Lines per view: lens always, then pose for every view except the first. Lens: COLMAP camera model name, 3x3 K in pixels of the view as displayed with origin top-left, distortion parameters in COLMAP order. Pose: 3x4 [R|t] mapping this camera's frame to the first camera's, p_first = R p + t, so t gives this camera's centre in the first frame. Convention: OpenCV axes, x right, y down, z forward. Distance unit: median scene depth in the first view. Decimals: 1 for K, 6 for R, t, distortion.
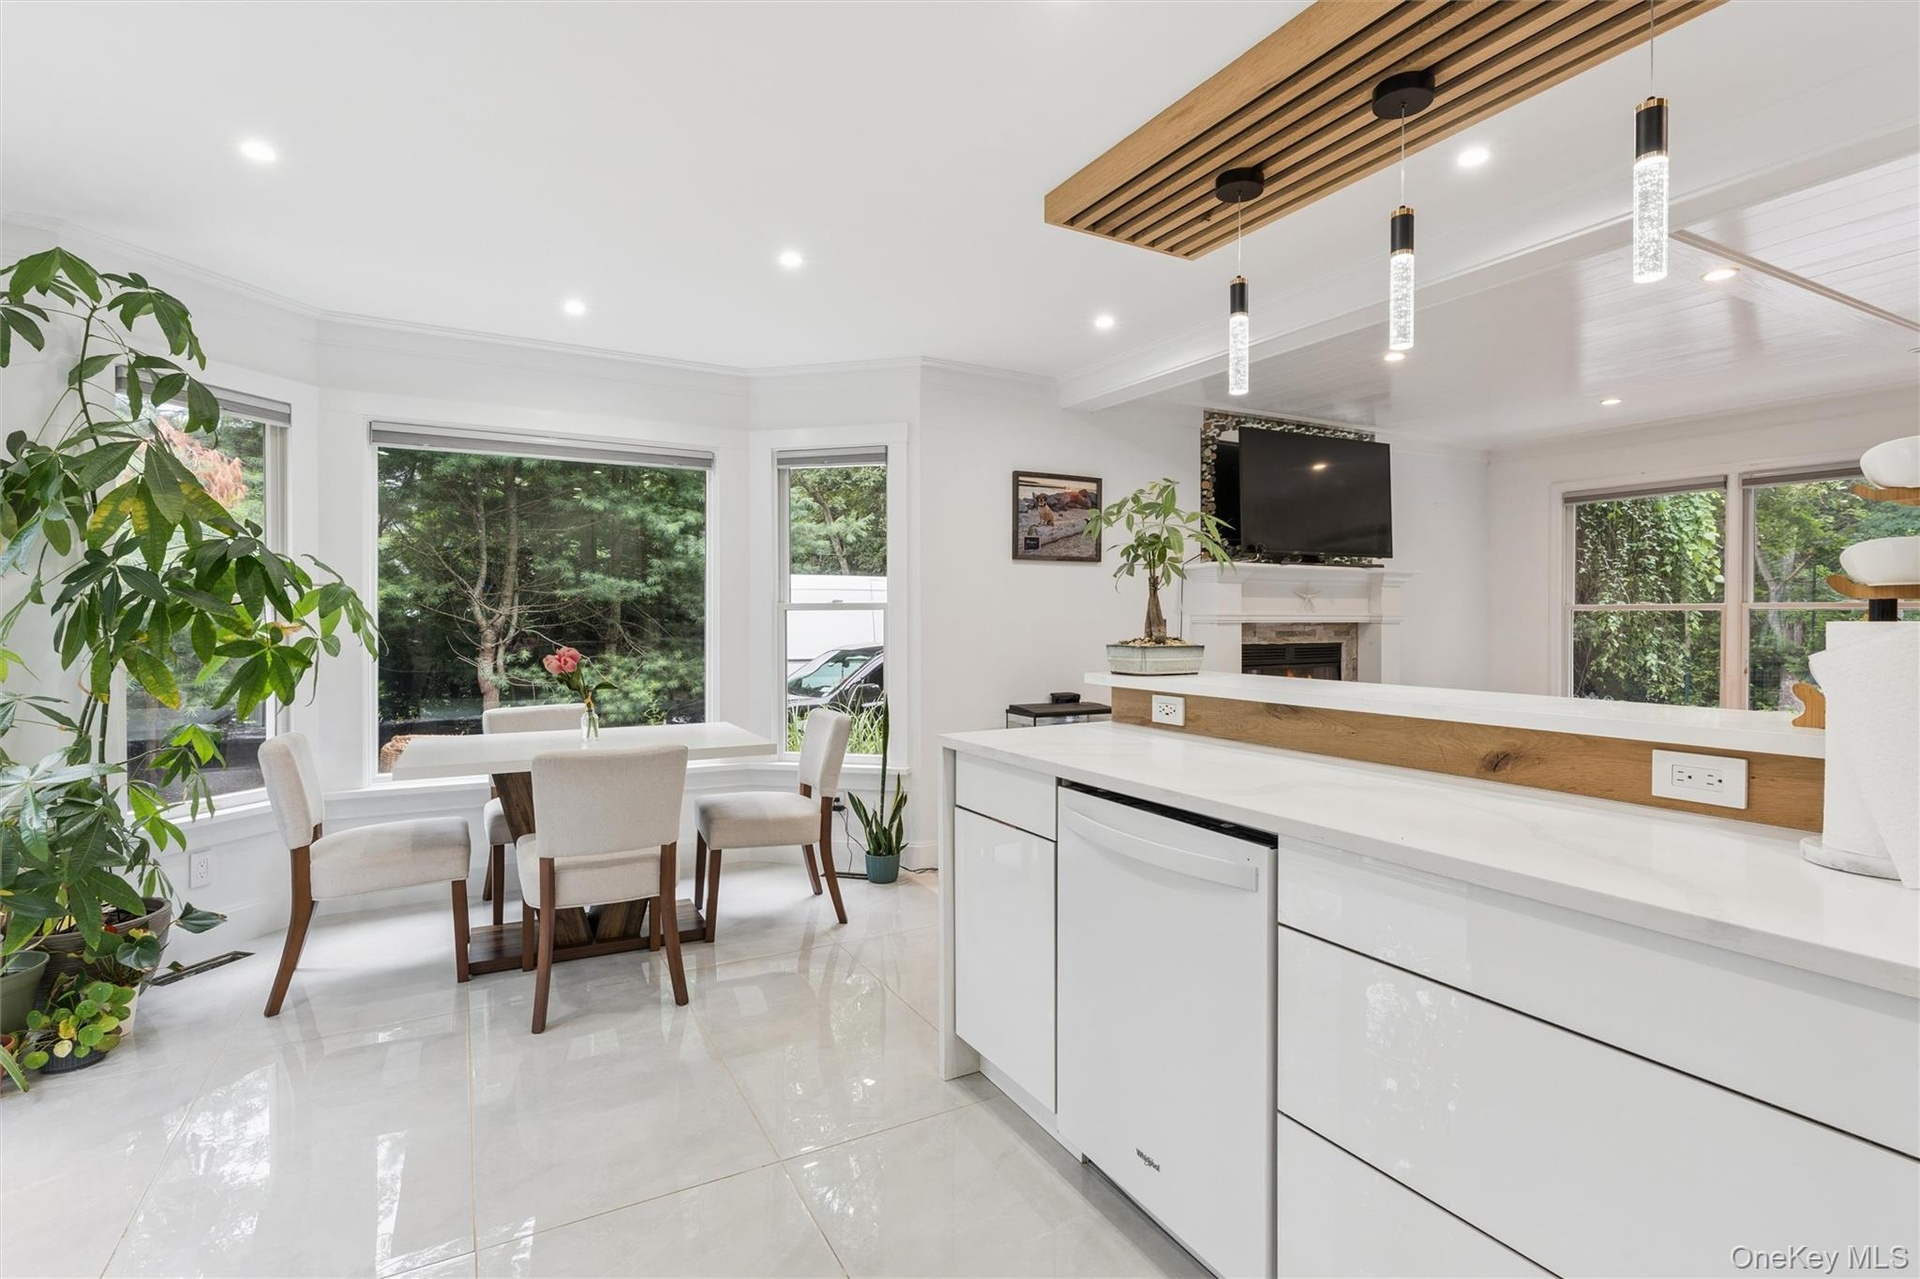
lens RADIAL K [[946.0, 0, 987.1], [0, 946.0, 621.0], [0, 0, 1]] dist [-0.000751, 0.000070]
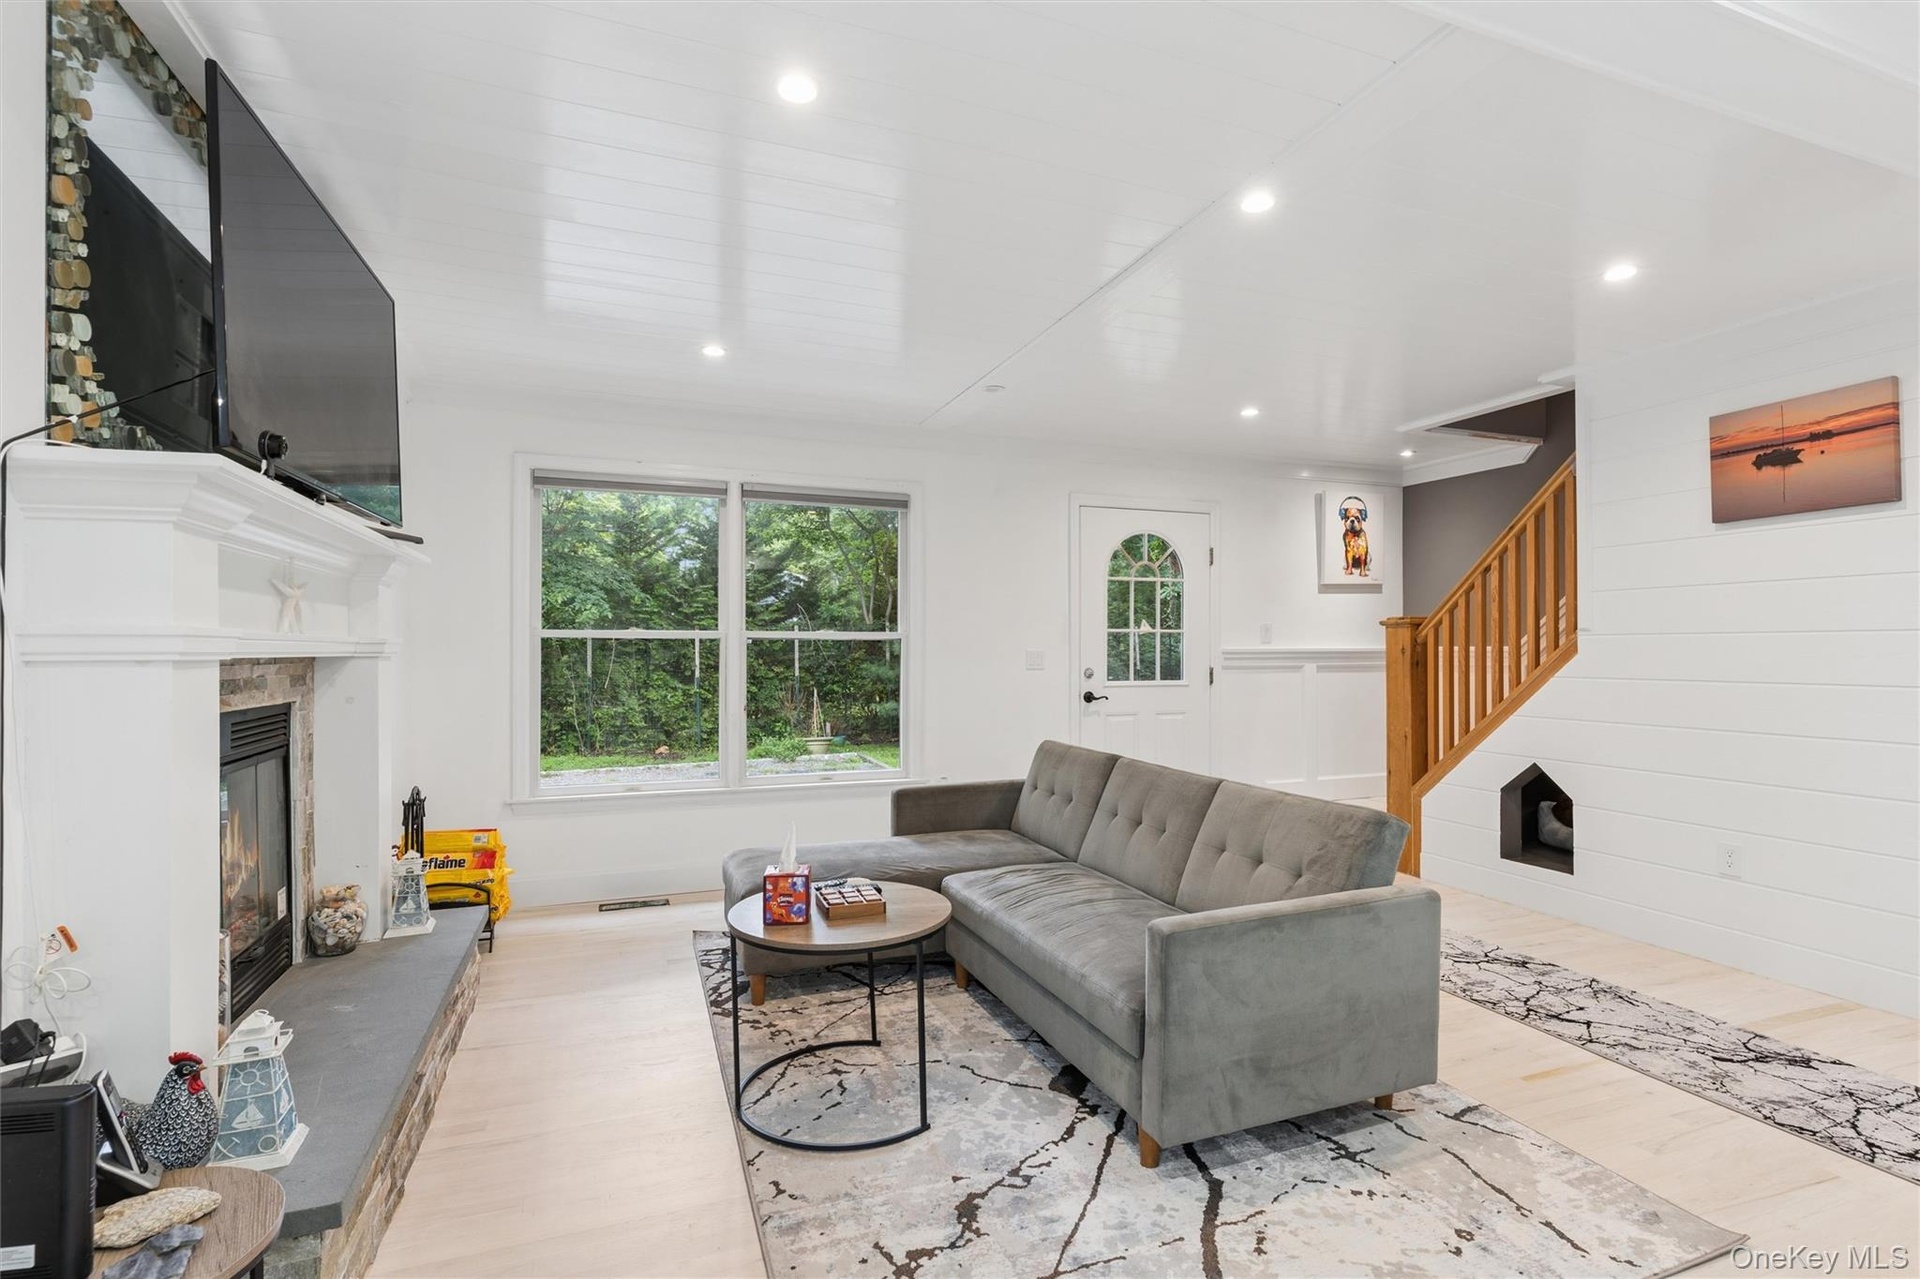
lens RADIAL K [[903.2, 0, 957.3], [0, 903.2, 642.1], [0, 0, 1]] dist [0.002643, -0.000071]
pose [[0.157838, 0.006929, 0.987441, -0.000379], [0.006253, 0.999948, -0.008016, -0.000430], [-0.987445, 0.007440, 0.157787, 0.740116]]
